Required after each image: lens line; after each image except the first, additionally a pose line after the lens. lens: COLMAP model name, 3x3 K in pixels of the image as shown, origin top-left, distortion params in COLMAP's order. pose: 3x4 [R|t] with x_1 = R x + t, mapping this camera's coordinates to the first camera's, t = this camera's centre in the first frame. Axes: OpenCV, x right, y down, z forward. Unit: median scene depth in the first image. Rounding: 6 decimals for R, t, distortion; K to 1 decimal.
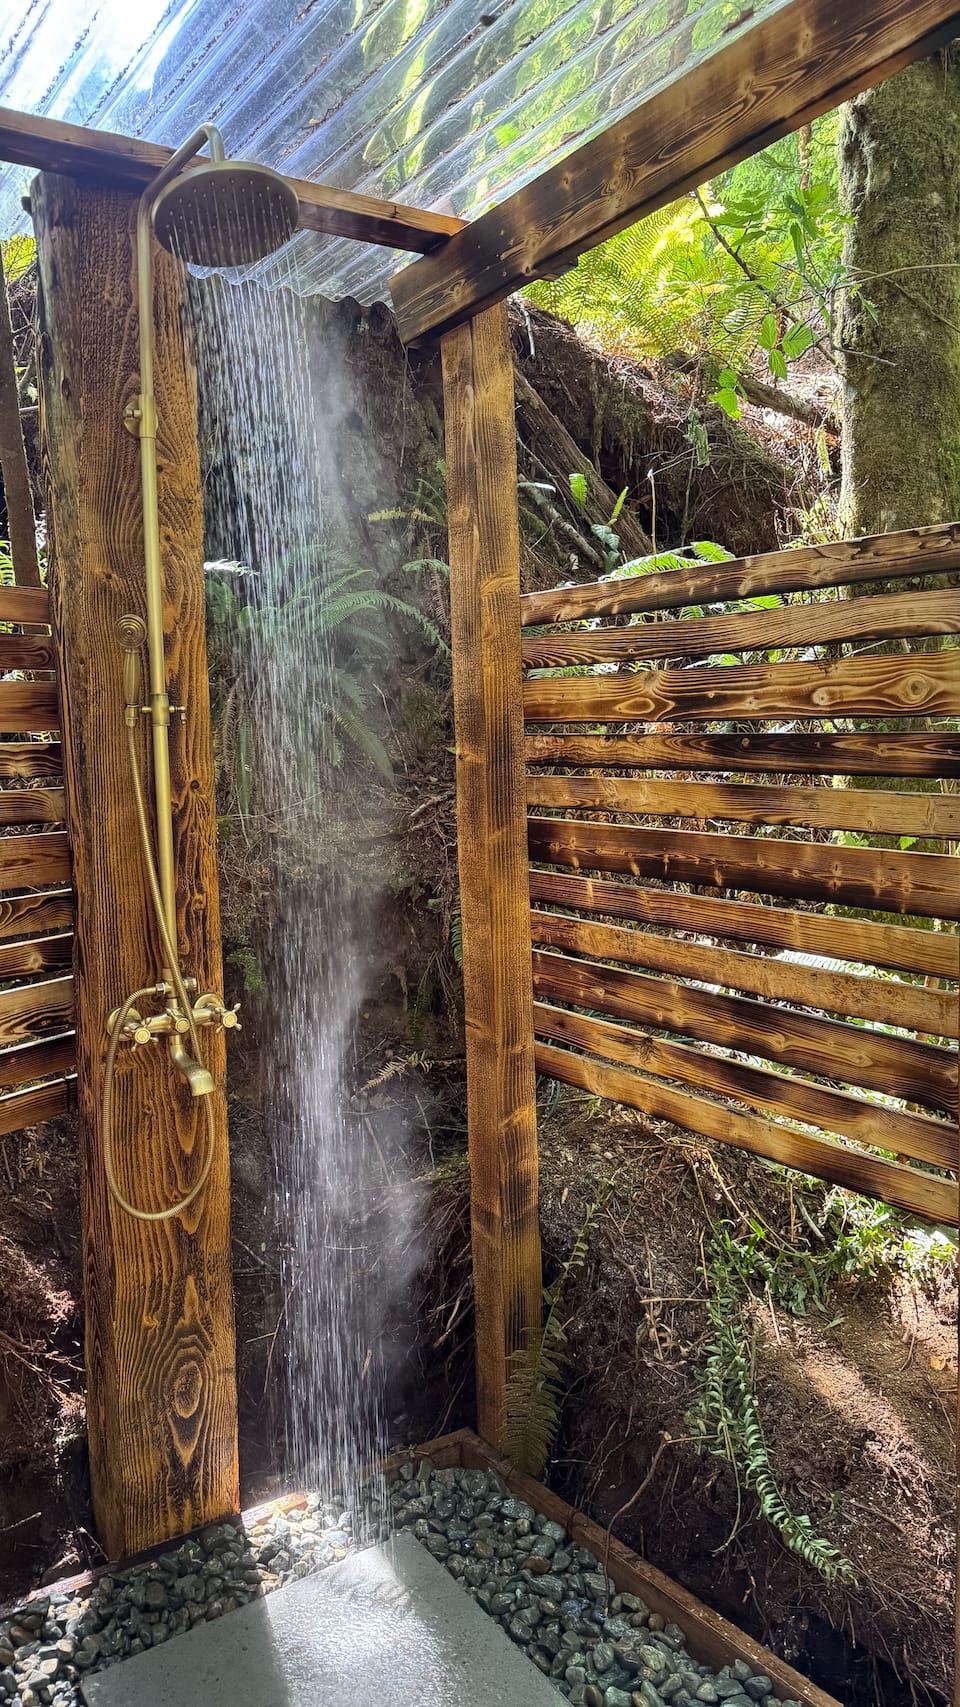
lens RADIAL K [[1320.7, 0, 480.0], [0, 1320.7, 853.5], [0, 0, 1]] dist [0.299736, -0.648316]
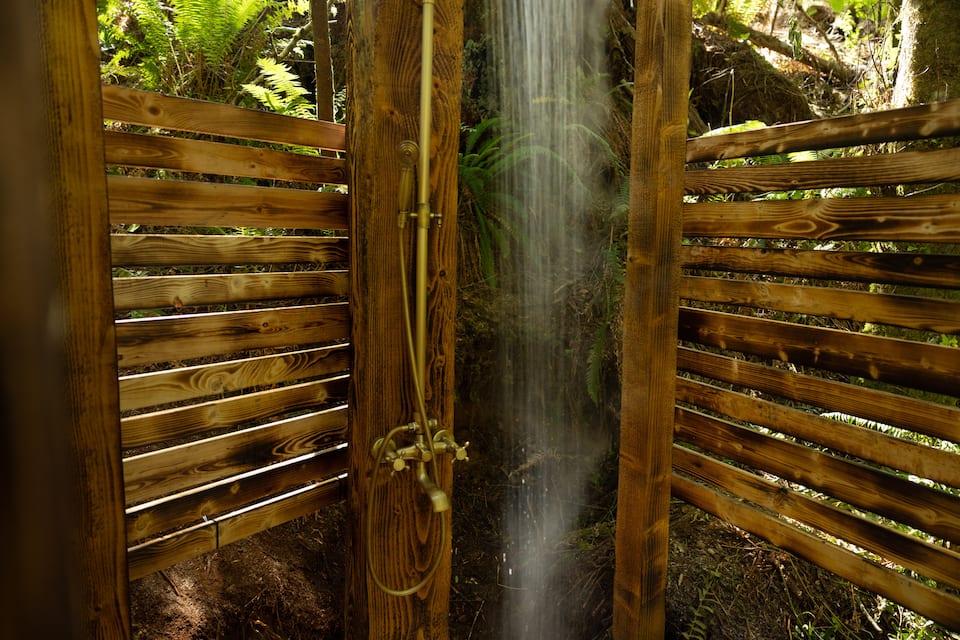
lens RADIAL K [[729.1, 0, 480.0], [0, 729.1, 320.0], [0, 0, 1]] dist [0.057376, 0.001640]
pose [[0.994316, 0.054011, -0.091757, -0.105713], [-0.051962, 0.998346, 0.024583, -0.024572], [0.092933, -0.019676, 0.995478, 0.278718]]
